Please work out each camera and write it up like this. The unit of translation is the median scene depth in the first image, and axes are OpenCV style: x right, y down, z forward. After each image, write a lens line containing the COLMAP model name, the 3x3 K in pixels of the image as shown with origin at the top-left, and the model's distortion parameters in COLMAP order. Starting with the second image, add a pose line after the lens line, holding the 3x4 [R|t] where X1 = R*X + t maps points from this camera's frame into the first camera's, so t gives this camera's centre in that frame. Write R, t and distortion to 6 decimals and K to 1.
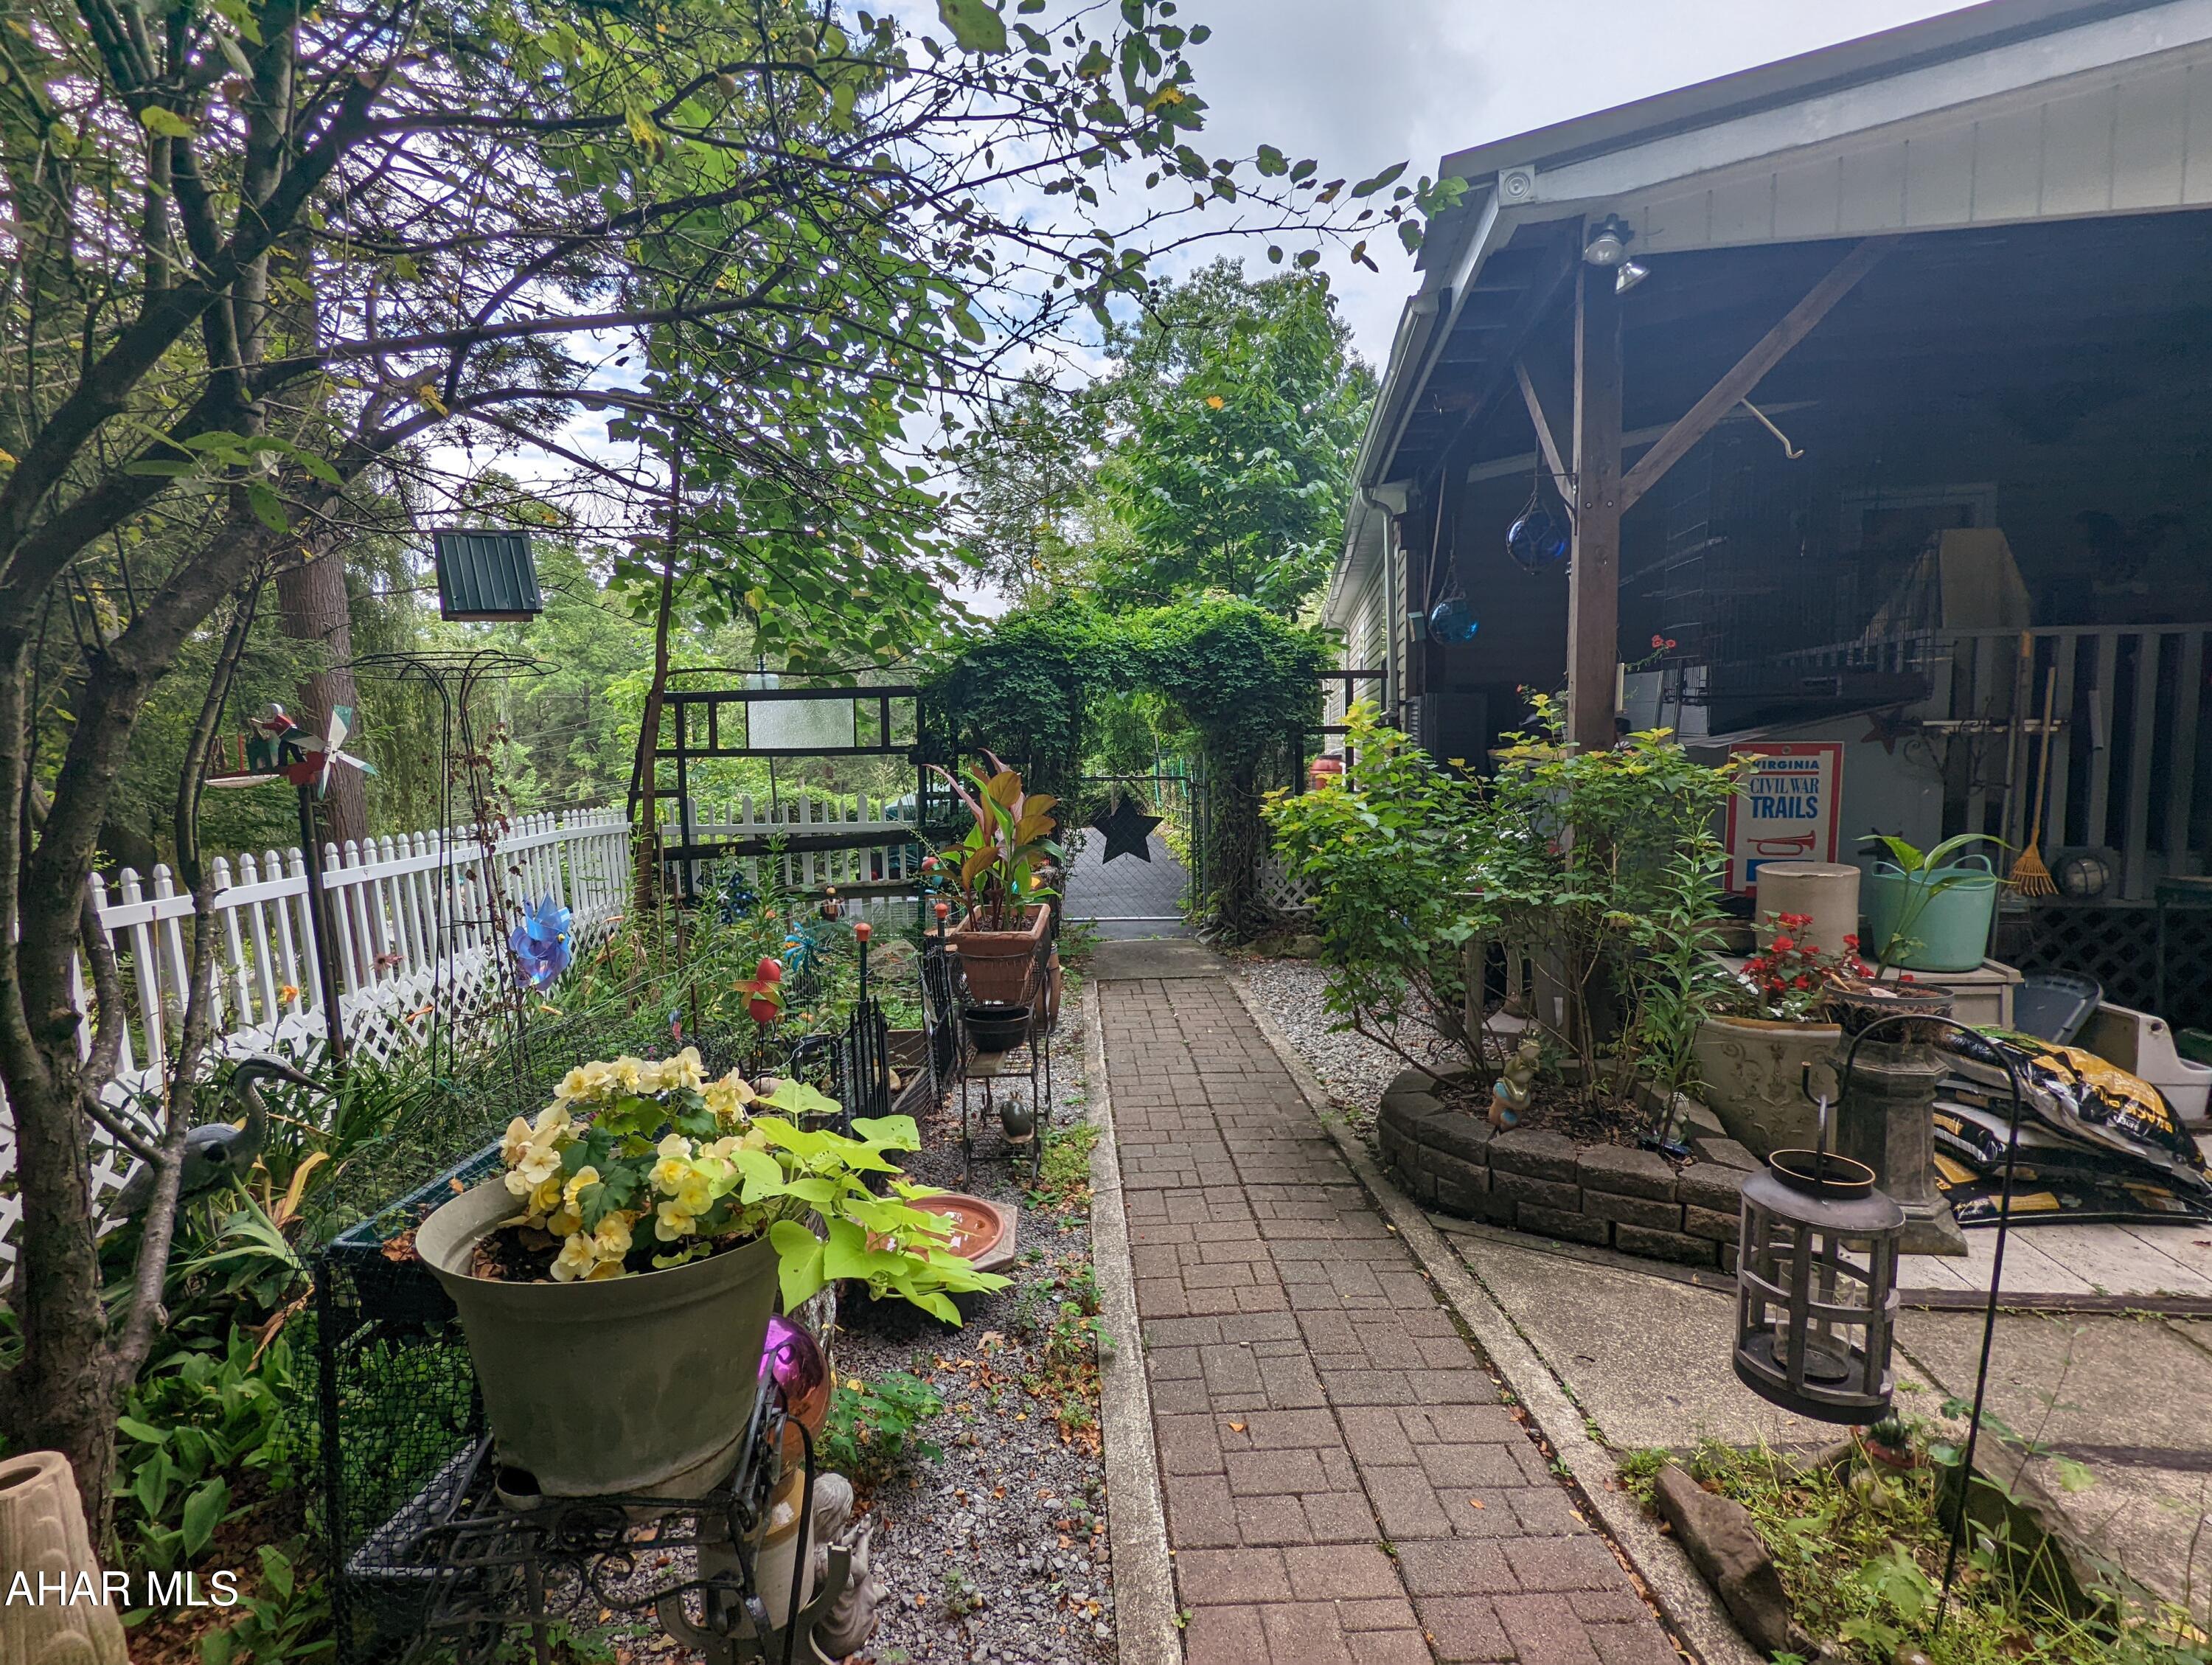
lens RADIAL K [[1055.0, 0, 1104.3], [0, 1055.0, 848.6], [0, 0, 1]] dist [-0.002850, 0.002391]
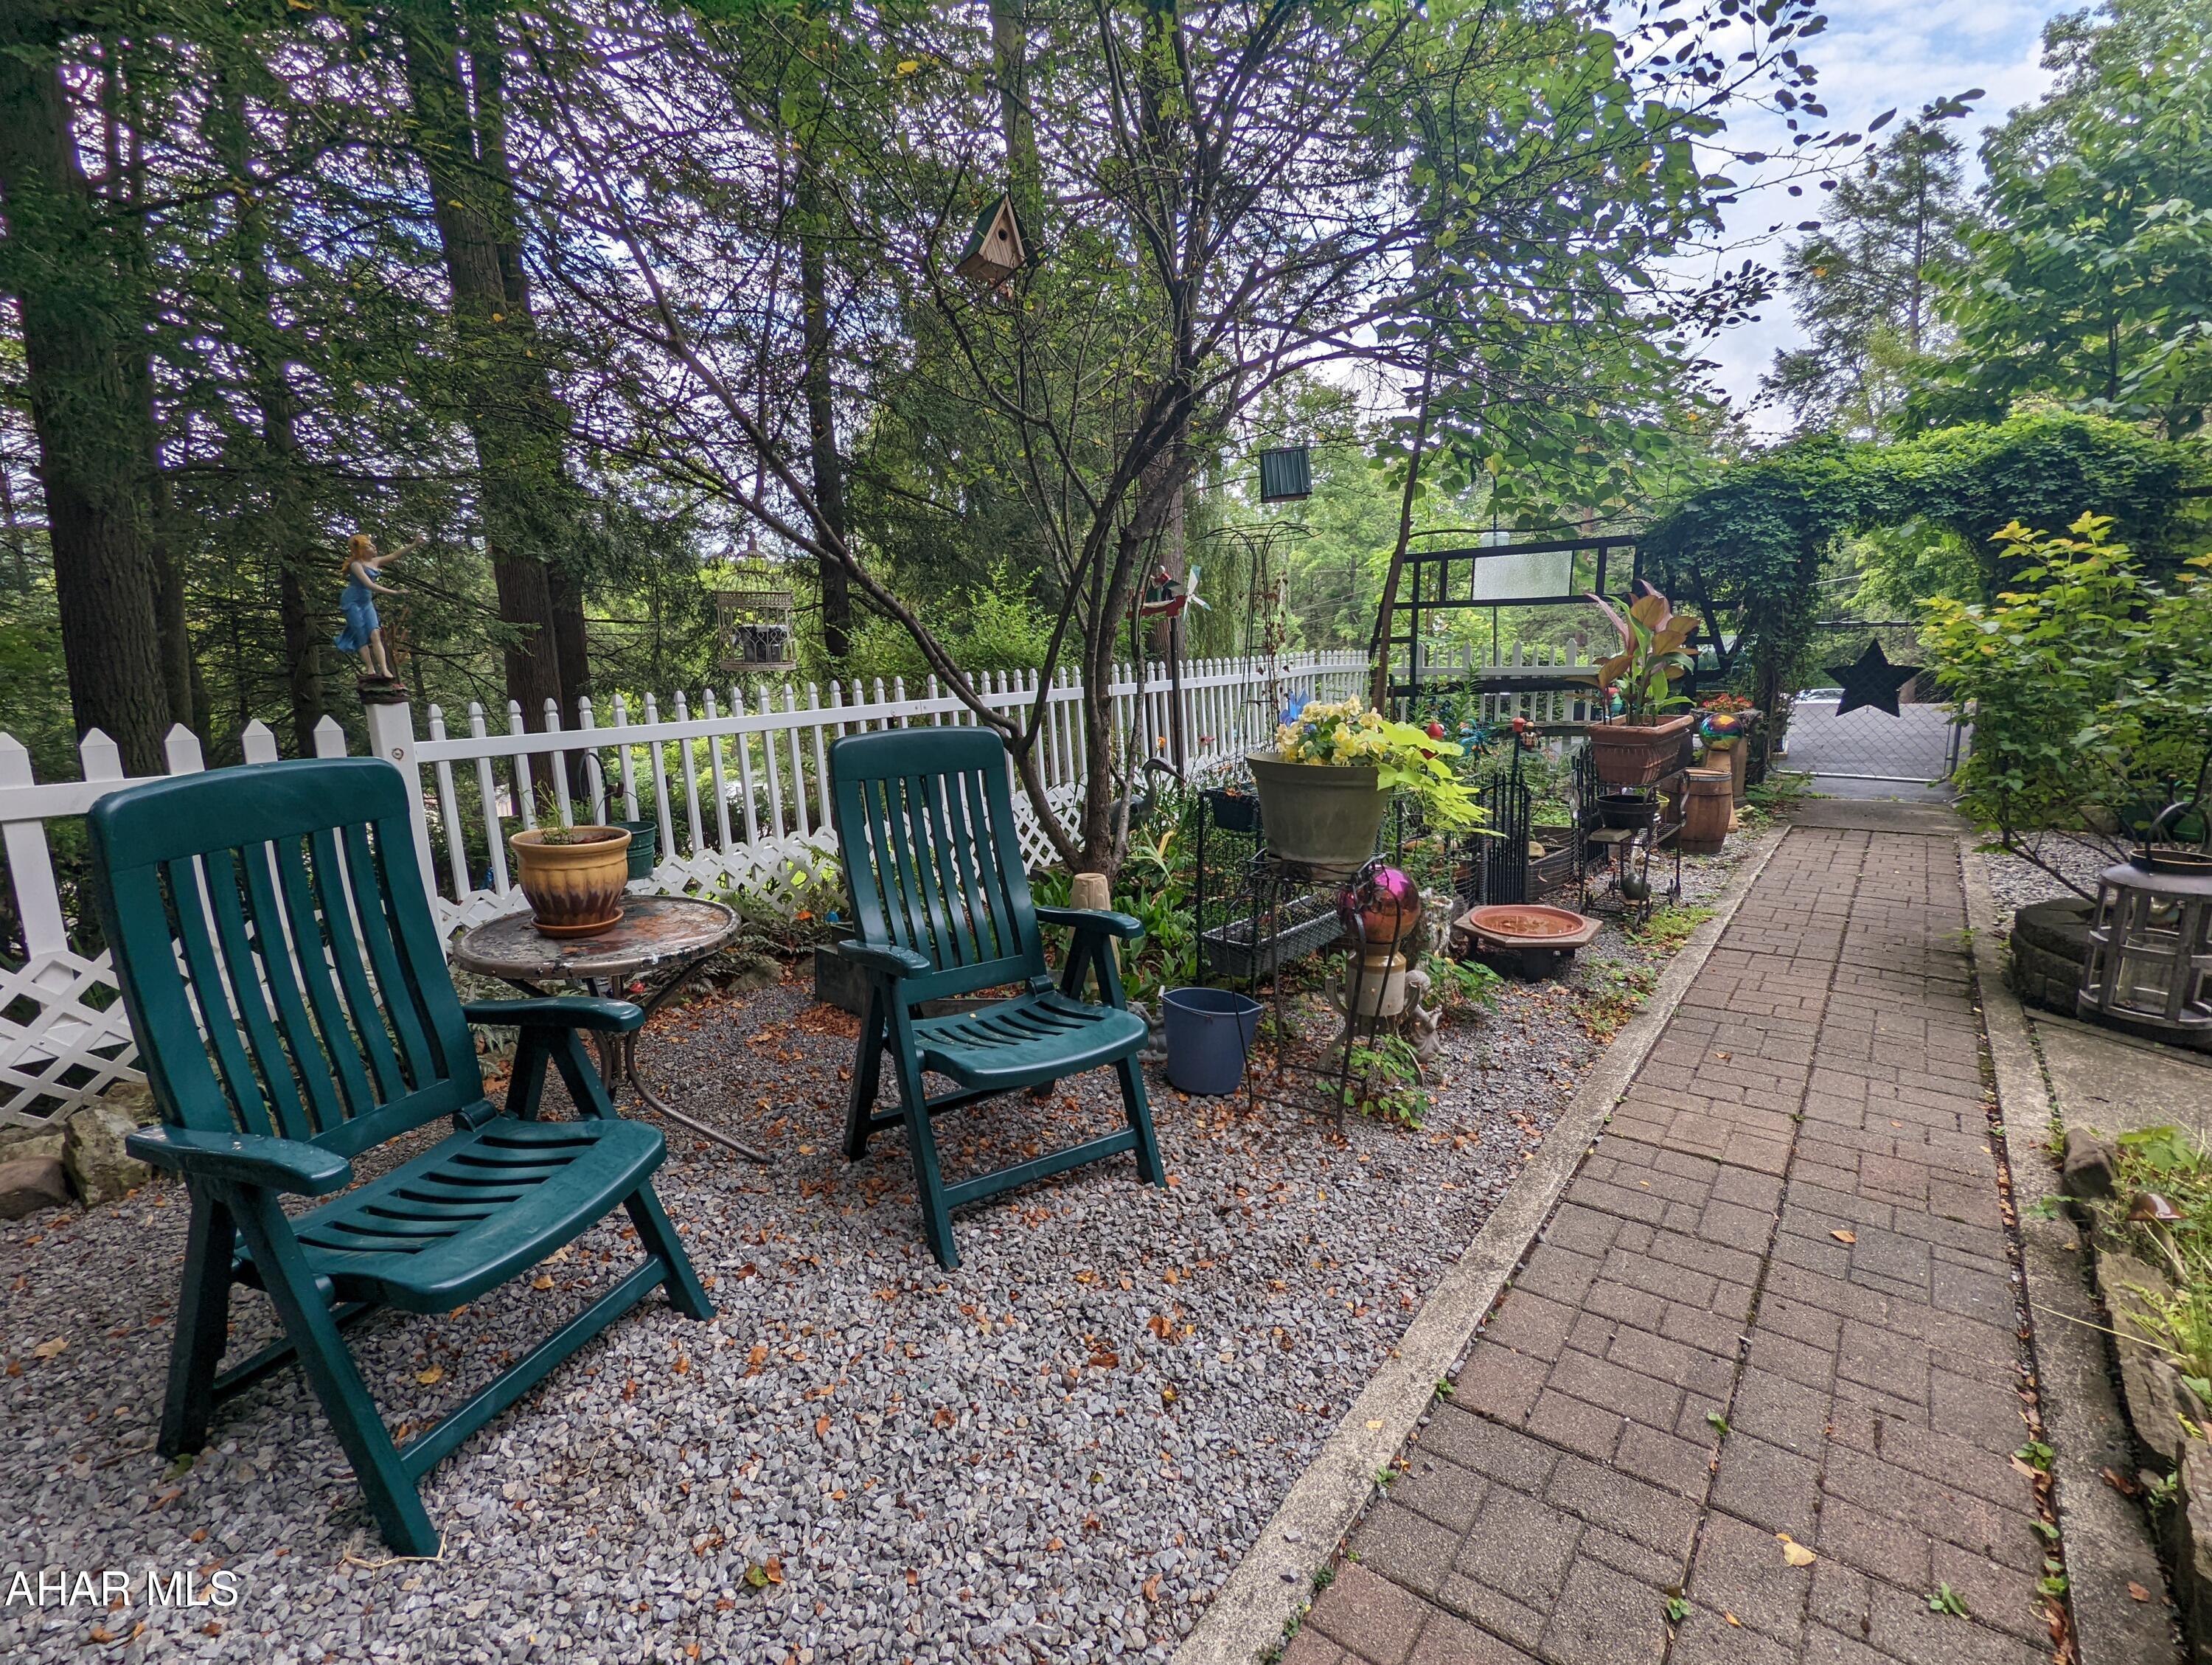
lens RADIAL K [[1055.0, 0, 1096.9], [0, 1055.0, 829.8], [0, 0, 1]] dist [-0.002850, 0.002391]
pose [[0.774101, 0.114268, -0.622664, 0.088196], [-0.049846, 0.991523, 0.119991, 0.035430], [0.631097, -0.061848, 0.773235, -0.157381]]
